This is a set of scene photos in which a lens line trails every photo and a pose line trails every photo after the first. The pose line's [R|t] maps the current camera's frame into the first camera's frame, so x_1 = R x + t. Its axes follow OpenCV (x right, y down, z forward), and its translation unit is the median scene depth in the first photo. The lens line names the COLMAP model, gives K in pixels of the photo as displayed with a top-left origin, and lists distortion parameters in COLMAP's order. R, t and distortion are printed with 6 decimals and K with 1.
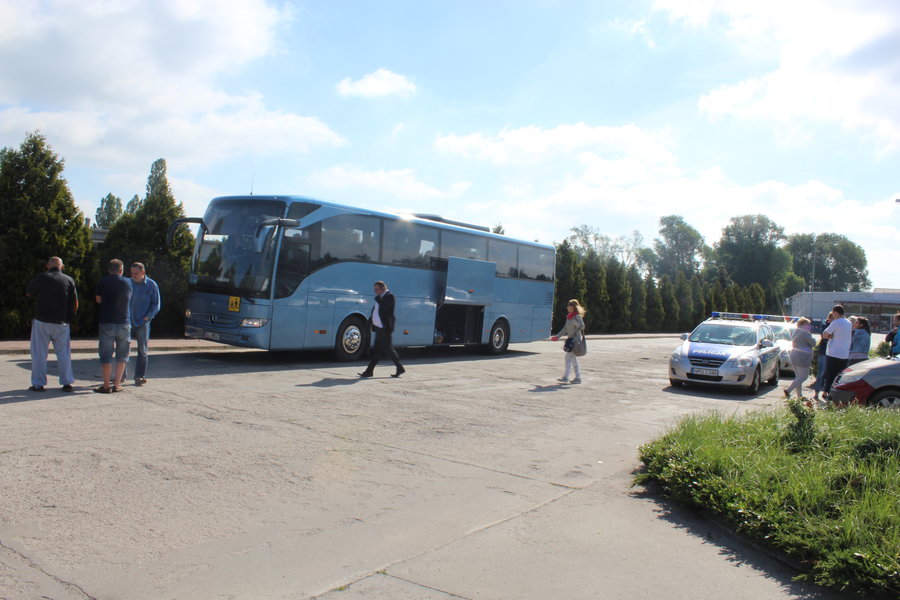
lens RADIAL K [[738.5, 0, 450.9], [0, 738.5, 295.1], [0, 0, 1]] dist [-0.043169, 0.016934]
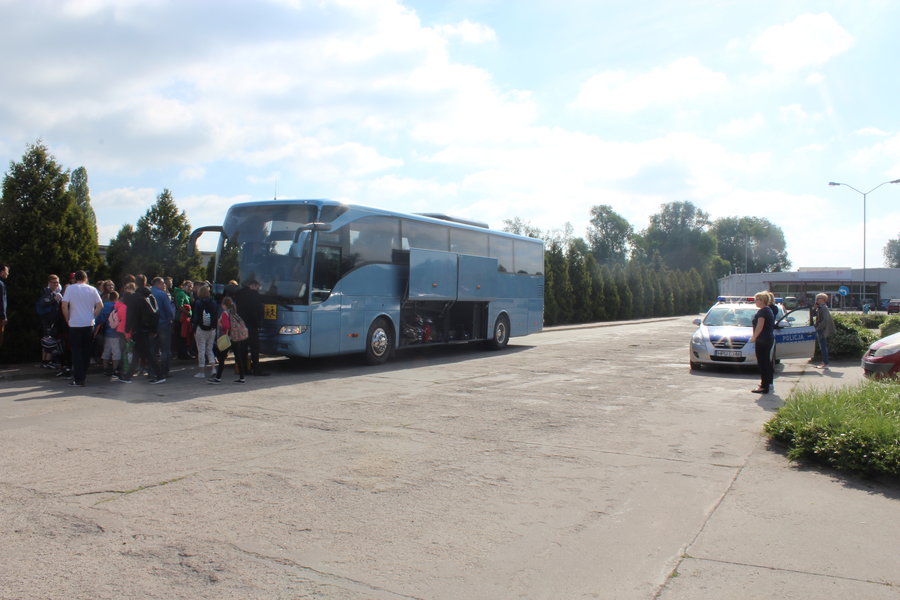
lens RADIAL K [[738.5, 0, 453.3], [0, 738.5, 304.0], [0, 0, 1]] dist [-0.043169, 0.016934]
pose [[0.994159, -0.051060, 0.095079, -0.113539], [0.049587, 0.998611, 0.017796, -0.003073], [-0.095856, -0.012977, 0.995311, 0.000282]]
